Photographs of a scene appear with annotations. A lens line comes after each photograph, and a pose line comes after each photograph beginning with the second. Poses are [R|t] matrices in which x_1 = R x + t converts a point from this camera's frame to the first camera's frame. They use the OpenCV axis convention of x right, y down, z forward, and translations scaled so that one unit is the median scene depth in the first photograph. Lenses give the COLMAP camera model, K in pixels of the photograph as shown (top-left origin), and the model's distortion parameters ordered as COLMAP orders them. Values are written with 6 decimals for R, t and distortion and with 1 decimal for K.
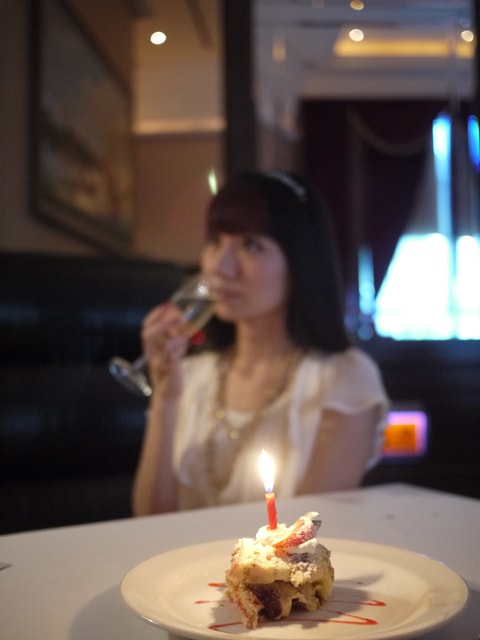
lens RADIAL K [[735.7, 0, 240.0], [0, 735.7, 316.5], [0, 0, 1]] dist [-0.020290, 0.000000]
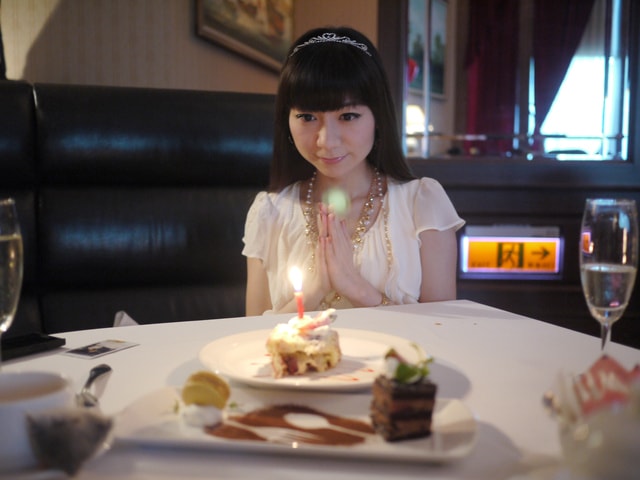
lens RADIAL K [[735.7, 0, 320.4], [0, 735.7, 241.9], [0, 0, 1]] dist [-0.020290, 0.000000]
pose [[0.992239, 0.032401, -0.120053, 0.268429], [-0.013858, 0.988256, 0.152179, -0.095038], [0.123574, -0.149334, 0.981035, -0.450318]]
